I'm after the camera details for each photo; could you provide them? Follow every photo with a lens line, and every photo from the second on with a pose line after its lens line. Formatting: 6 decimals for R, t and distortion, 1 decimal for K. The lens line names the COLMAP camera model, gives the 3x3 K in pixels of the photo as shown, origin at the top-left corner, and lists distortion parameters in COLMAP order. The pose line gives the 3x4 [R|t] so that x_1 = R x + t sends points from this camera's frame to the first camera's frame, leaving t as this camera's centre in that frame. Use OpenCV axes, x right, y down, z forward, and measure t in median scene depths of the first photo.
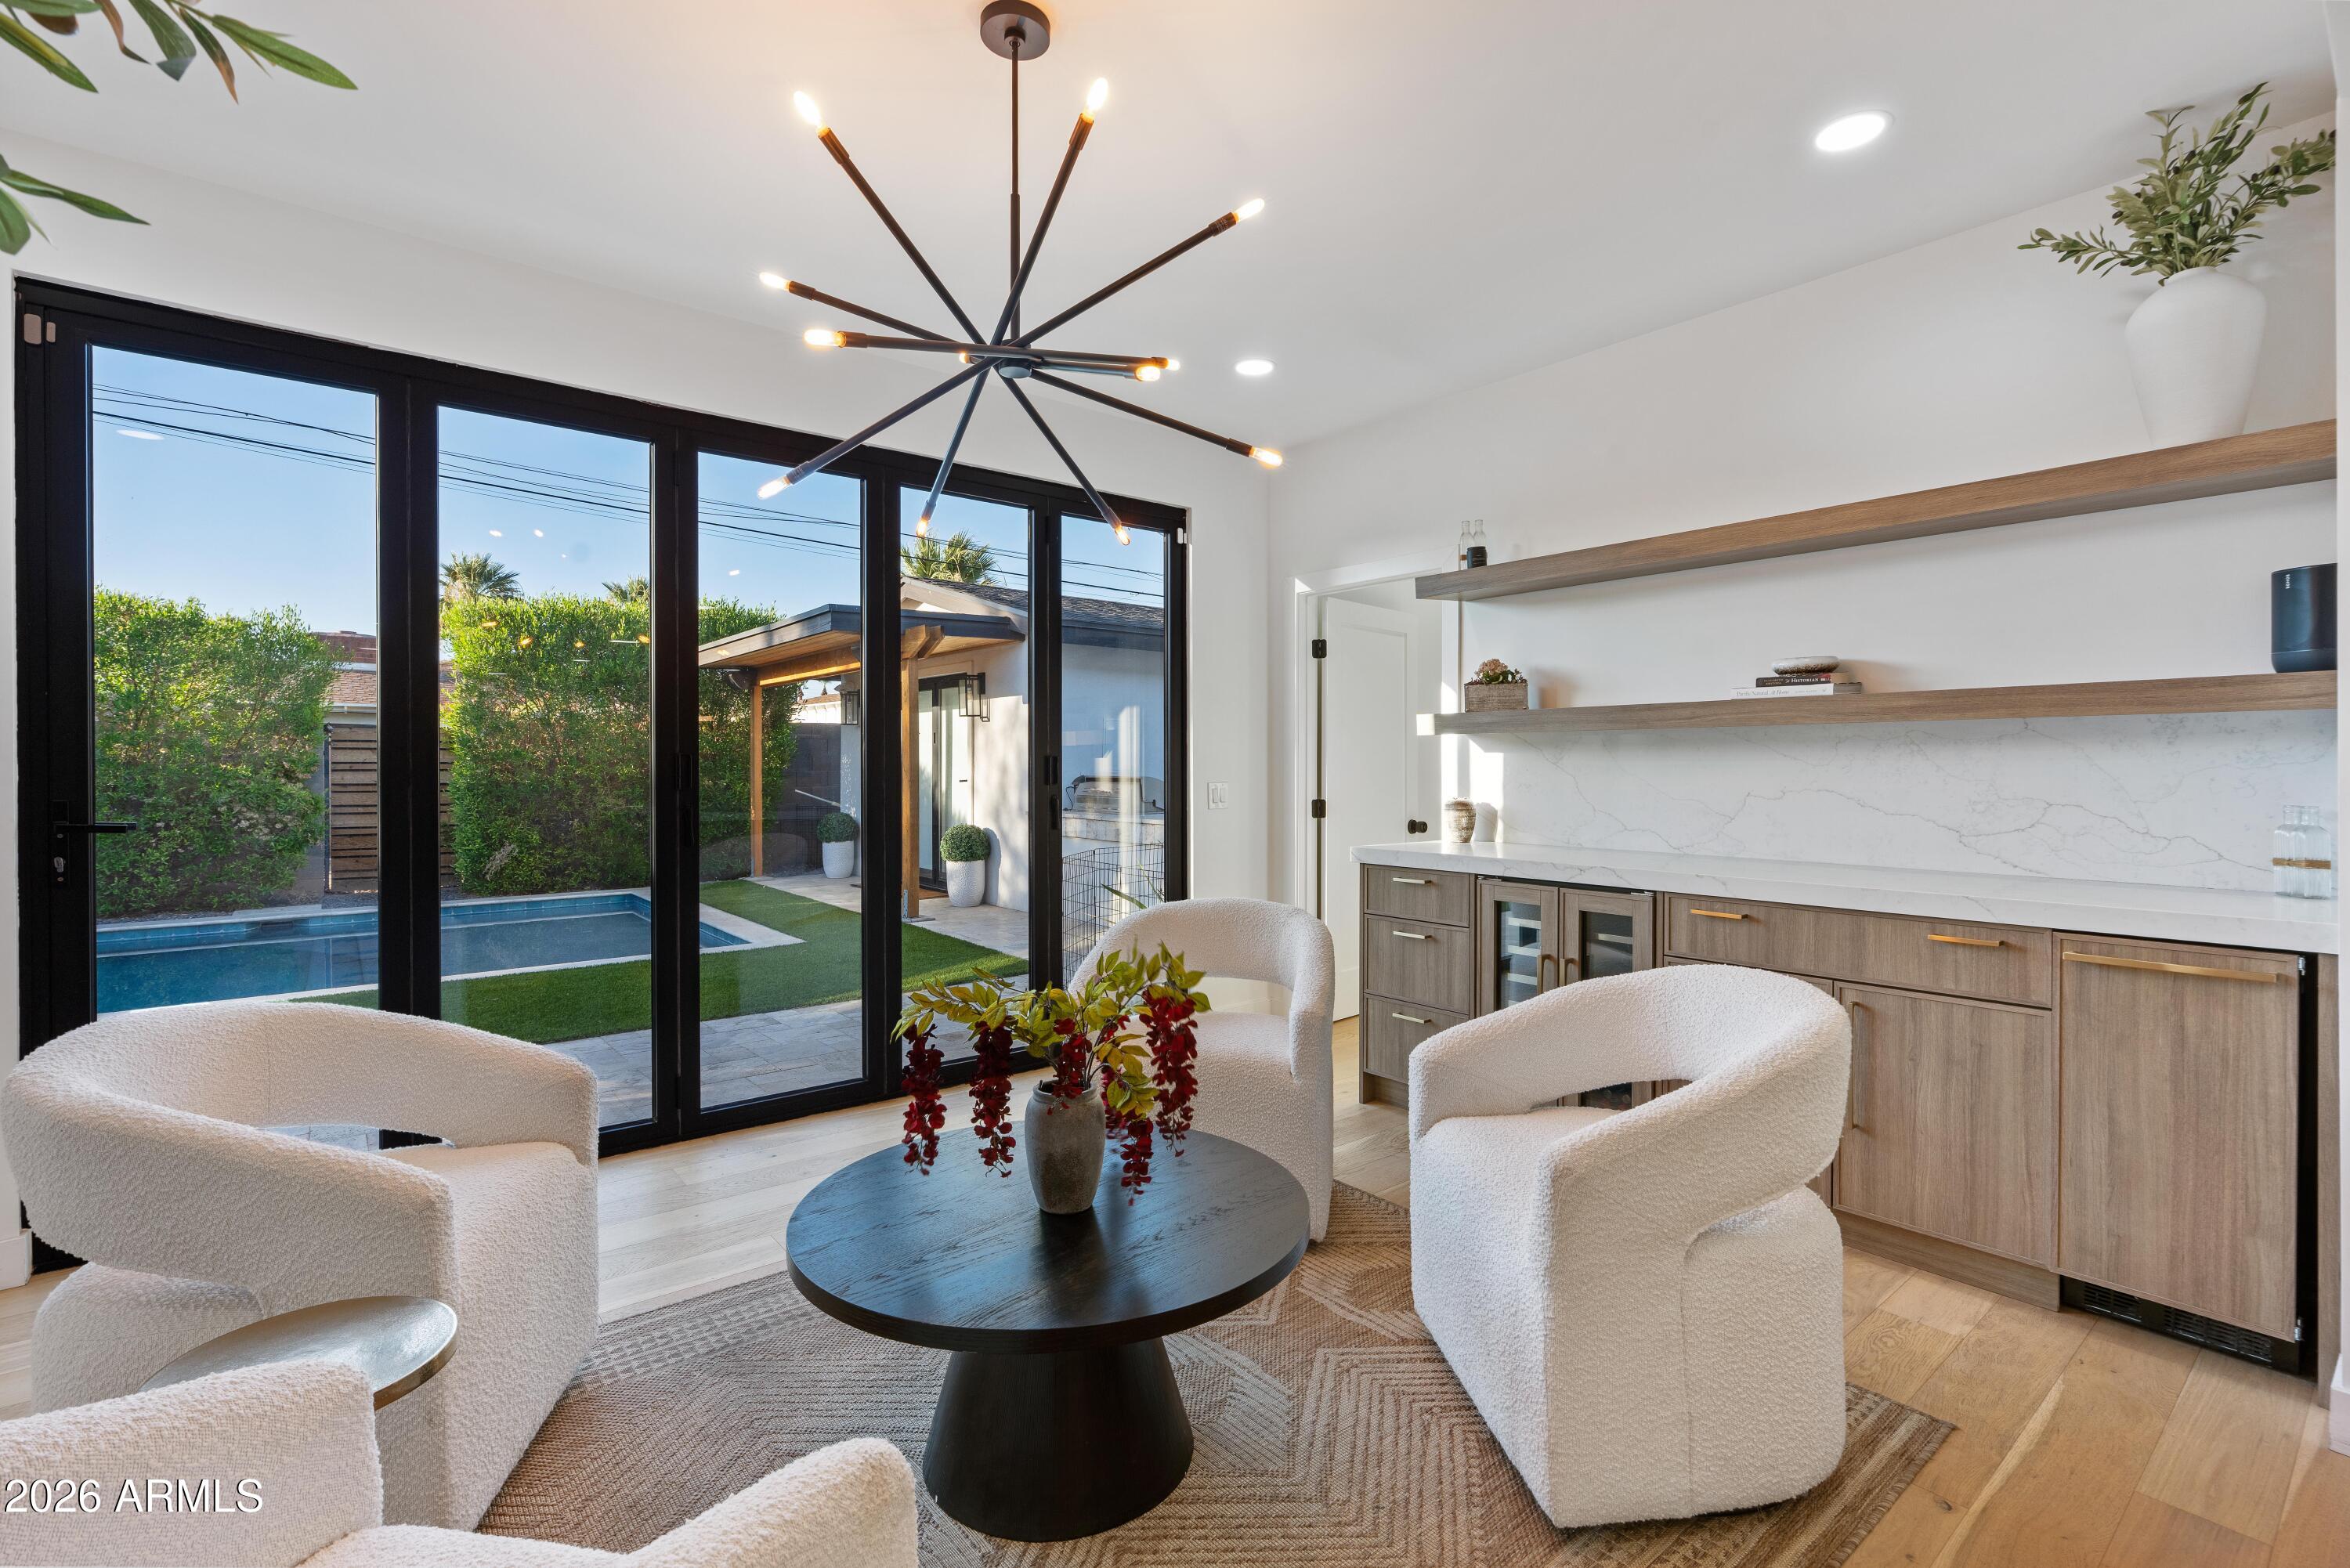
lens RADIAL K [[1057.1, 0, 1180.3], [0, 1057.1, 775.1], [0, 0, 1]] dist [-0.001985, 0.000851]
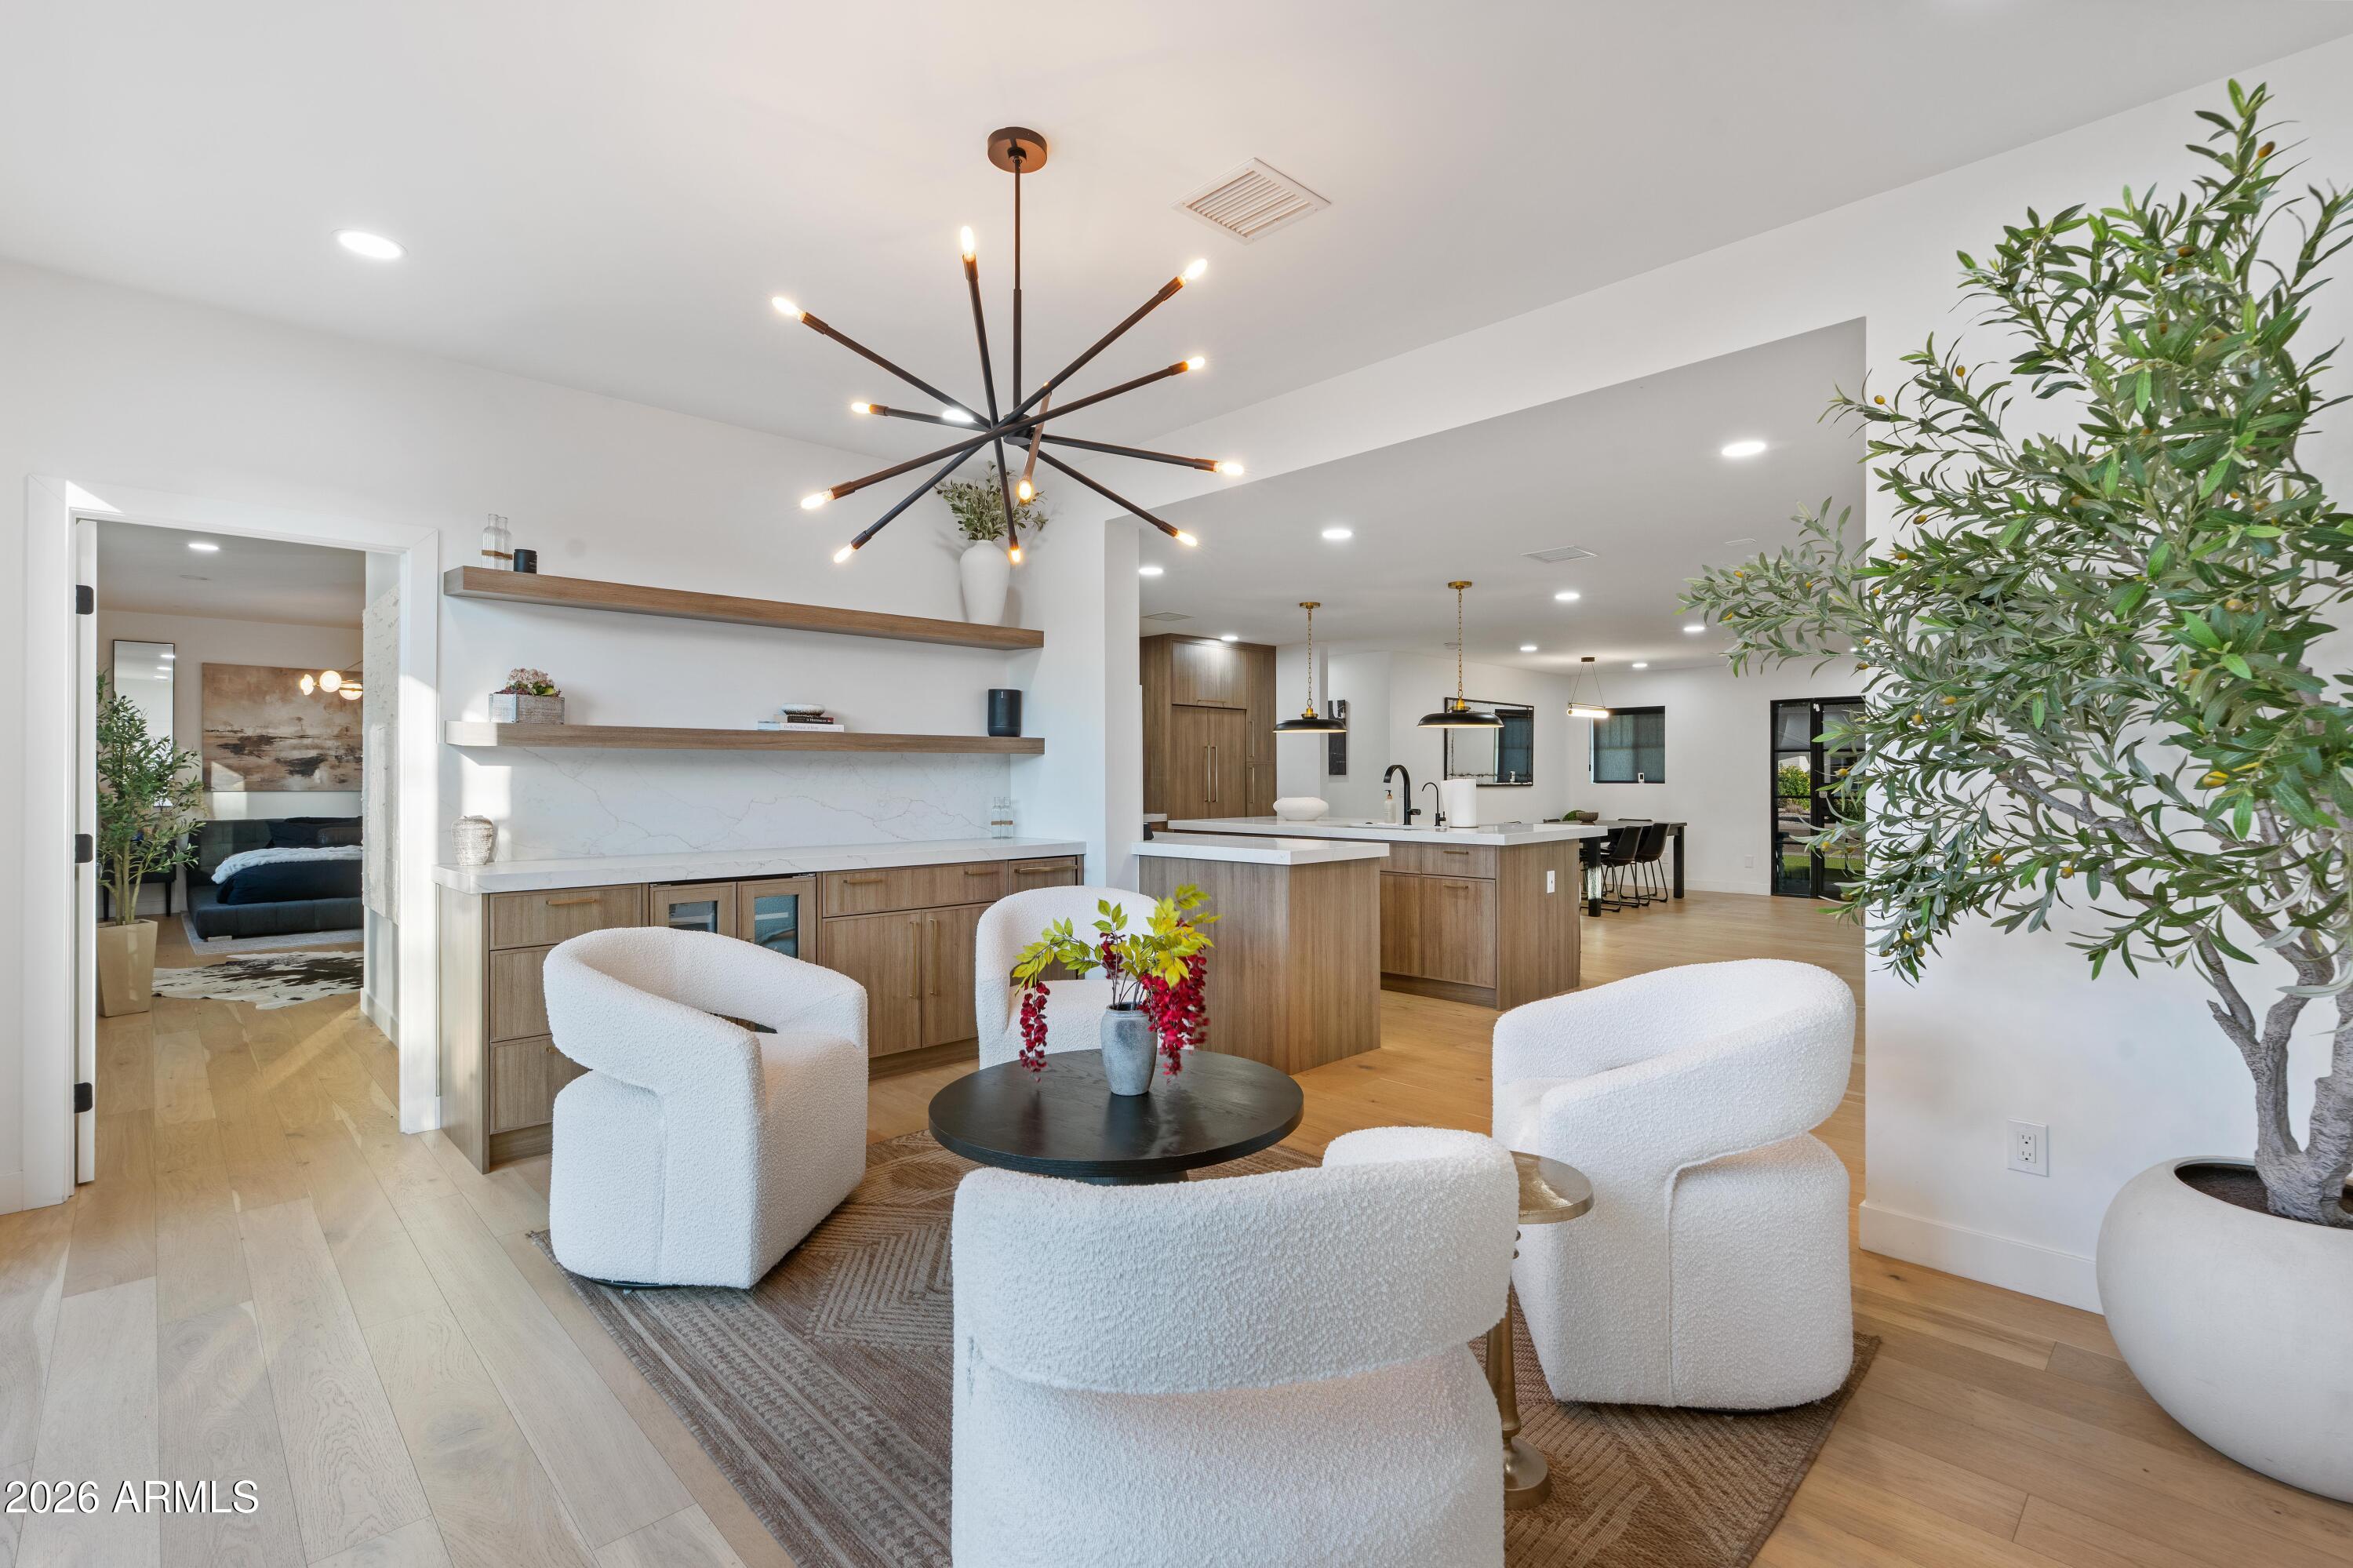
lens RADIAL K [[1069.1, 0, 1176.5], [0, 1069.1, 784.0], [0, 0, 1]] dist [-0.001722, -0.000154]
pose [[-0.080862, -0.004325, 0.996716, -0.722868], [0.011121, 0.999924, 0.005241, -0.003343], [-0.996663, 0.011508, -0.080808, 0.488502]]
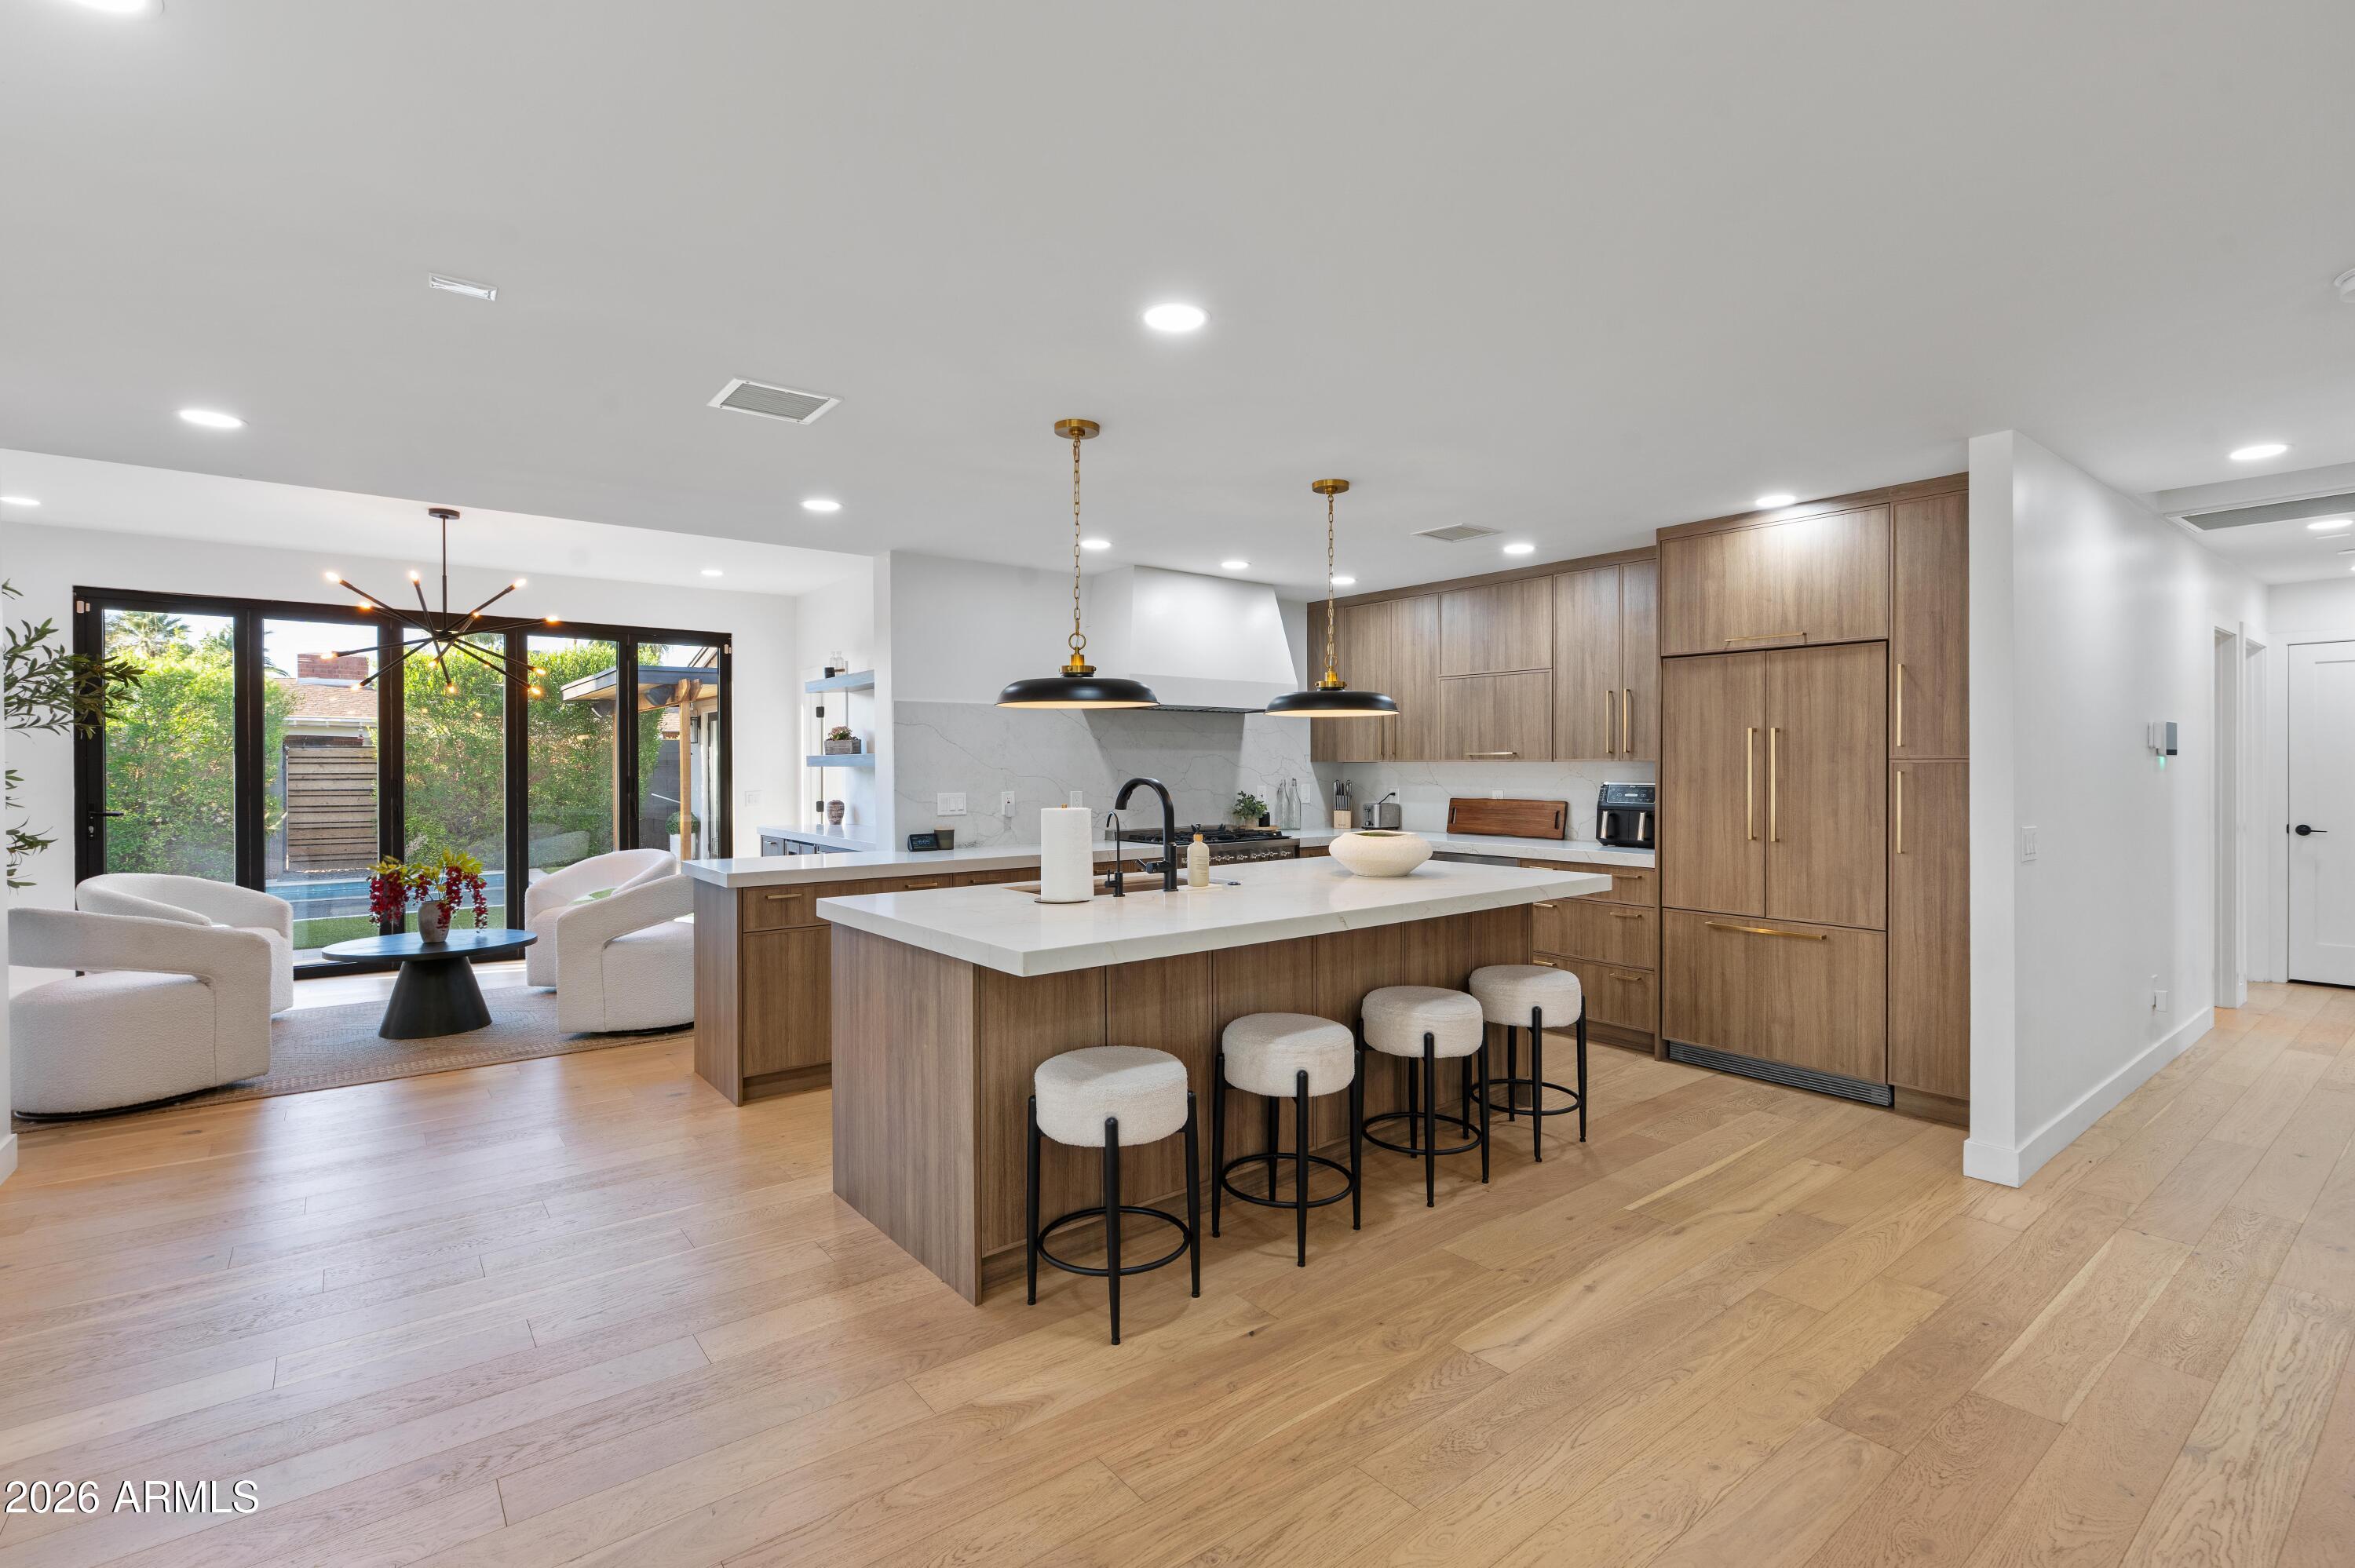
lens RADIAL K [[1085.7, 0, 1205.5], [0, 1085.7, 778.4], [0, 0, 1]] dist [-0.004324, -0.000514]
pose [[0.999943, -0.000656, -0.010664, 0.955108], [0.000674, 0.999998, 0.001622, -0.020560], [0.010663, -0.001629, 0.999942, -0.911100]]
